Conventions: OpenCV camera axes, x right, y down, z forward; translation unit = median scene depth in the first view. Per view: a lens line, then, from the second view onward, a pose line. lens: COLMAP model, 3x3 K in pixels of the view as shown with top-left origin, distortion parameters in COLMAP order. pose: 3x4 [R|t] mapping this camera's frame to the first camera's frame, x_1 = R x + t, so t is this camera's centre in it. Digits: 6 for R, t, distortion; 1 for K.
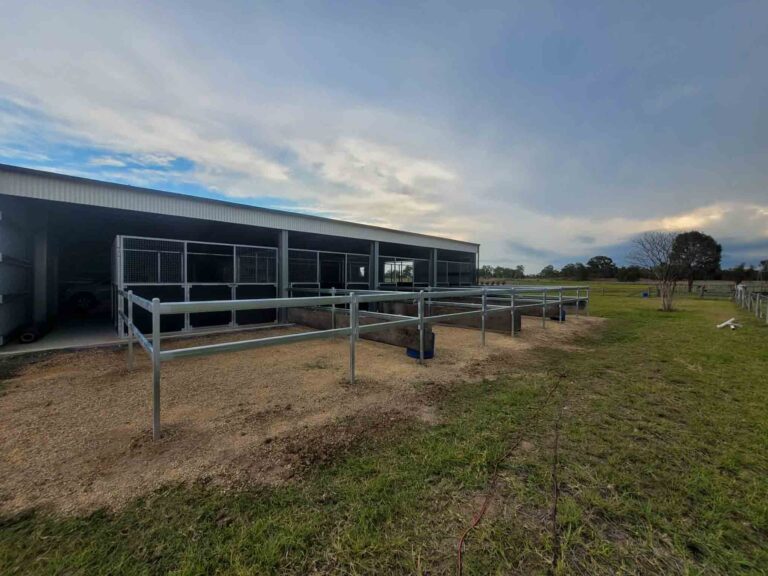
lens RADIAL K [[307.6, 0, 384.0], [0, 307.6, 288.0], [0, 0, 1]] dist [0.000930, -0.000122]
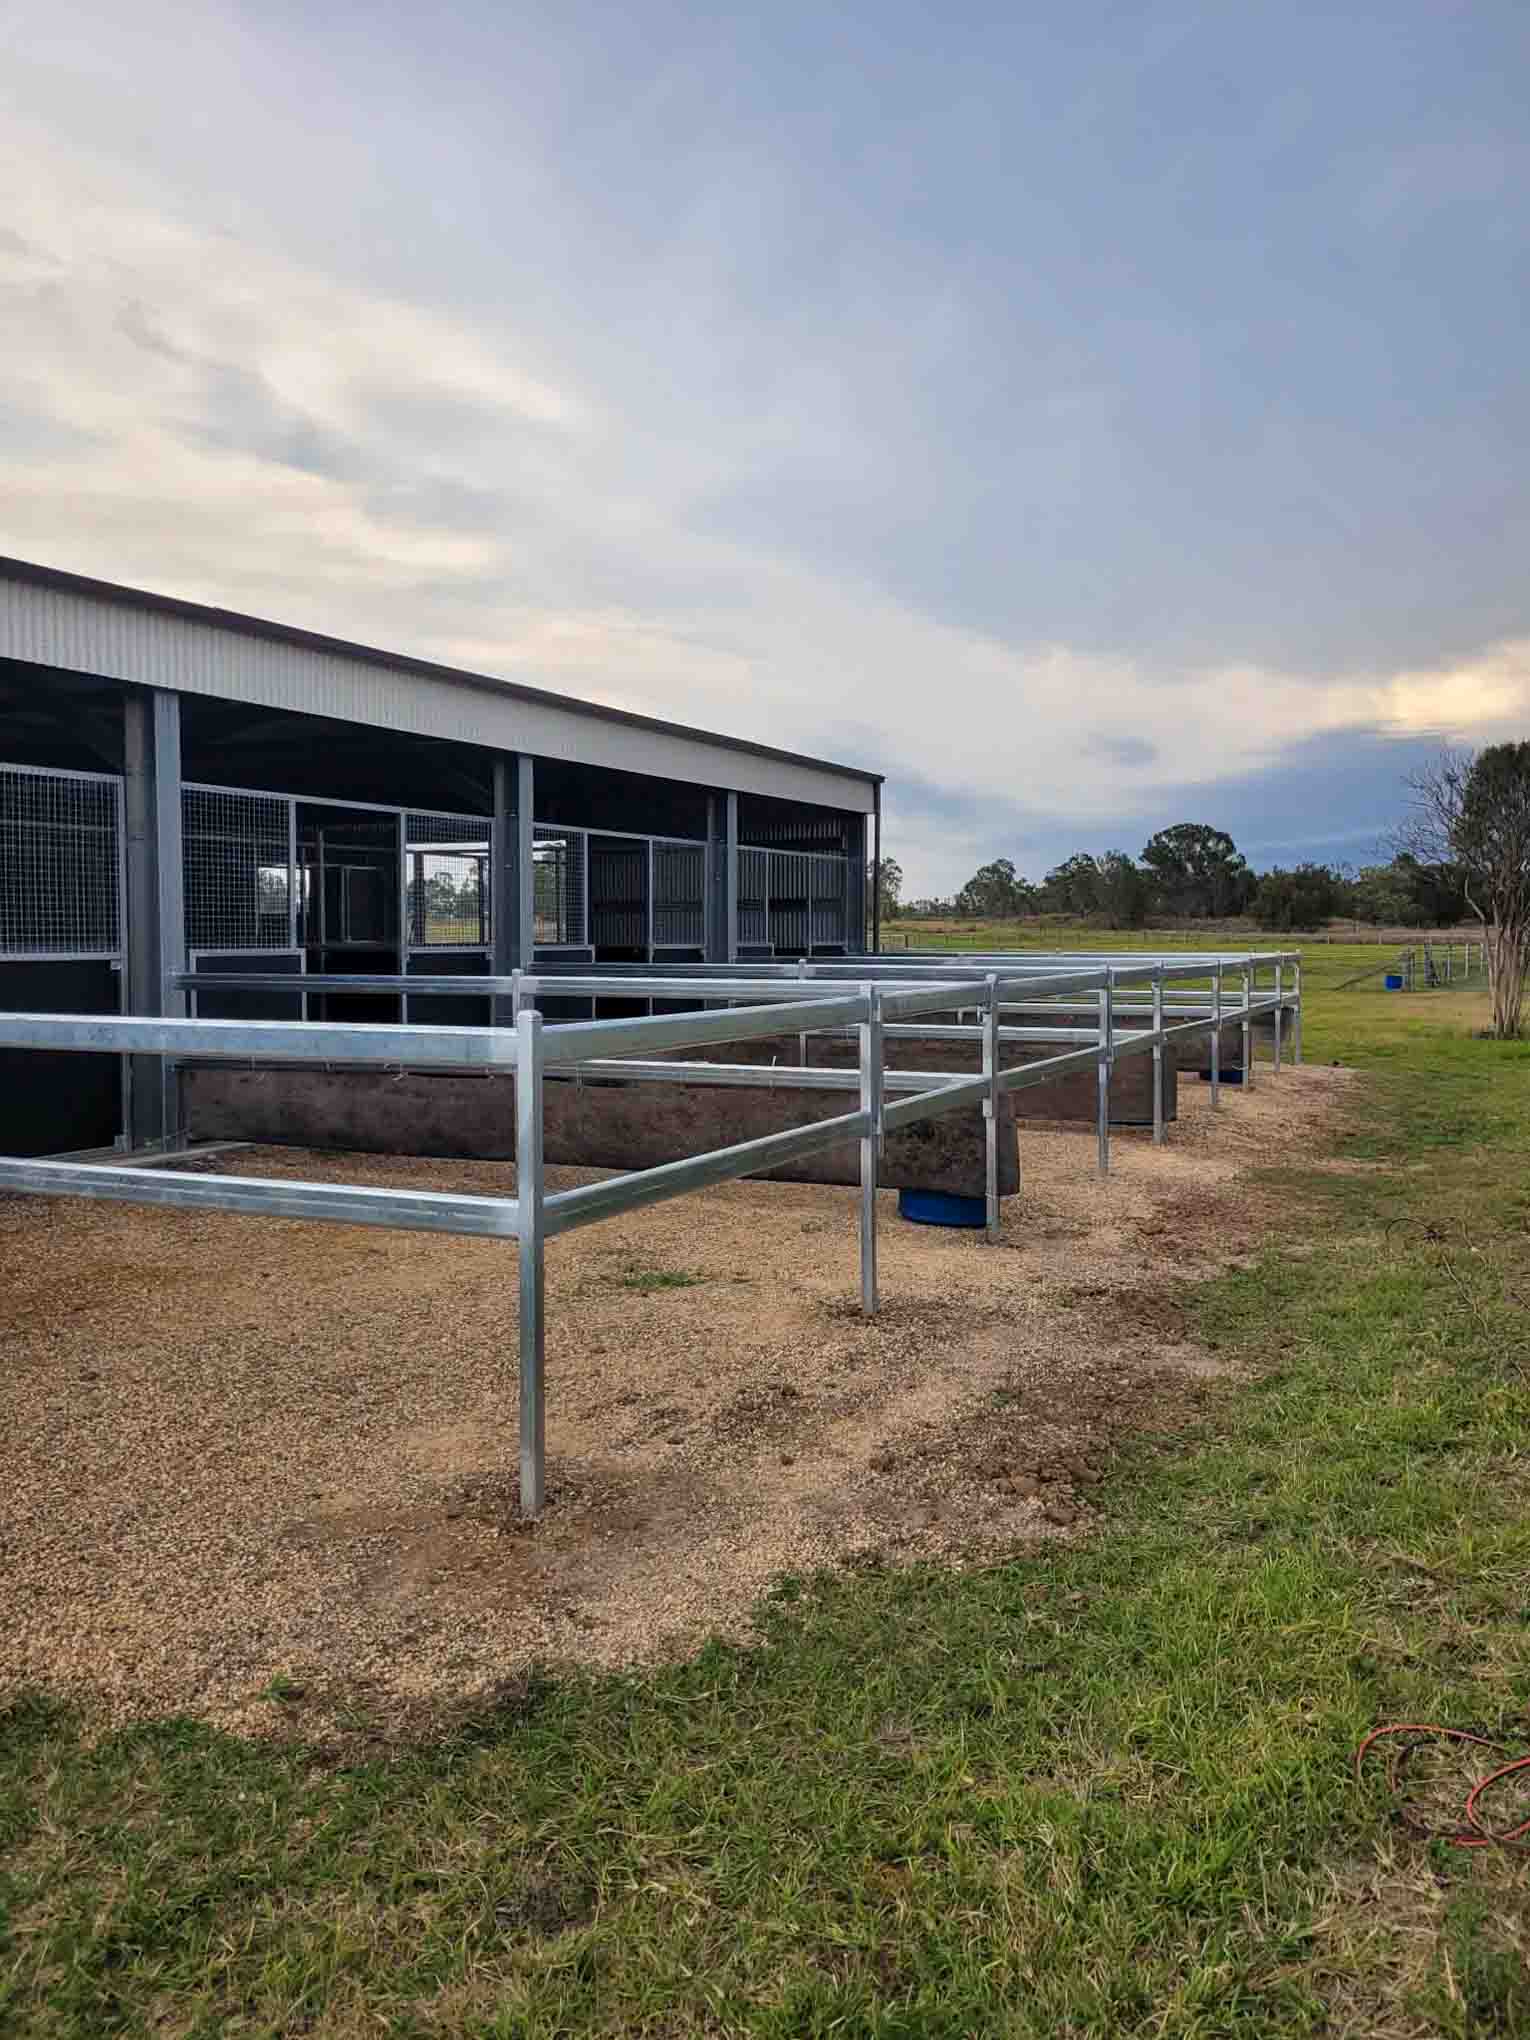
lens RADIAL K [[1588.4, 0, 765.0], [0, 1588.4, 1020.0], [0, 0, 1]] dist [0.039243, -0.036413]
pose [[0.927559, -0.025584, 0.372799, -0.231835], [0.013192, 0.999274, 0.035752, -0.001994], [-0.373443, -0.028244, 0.927223, -0.092597]]
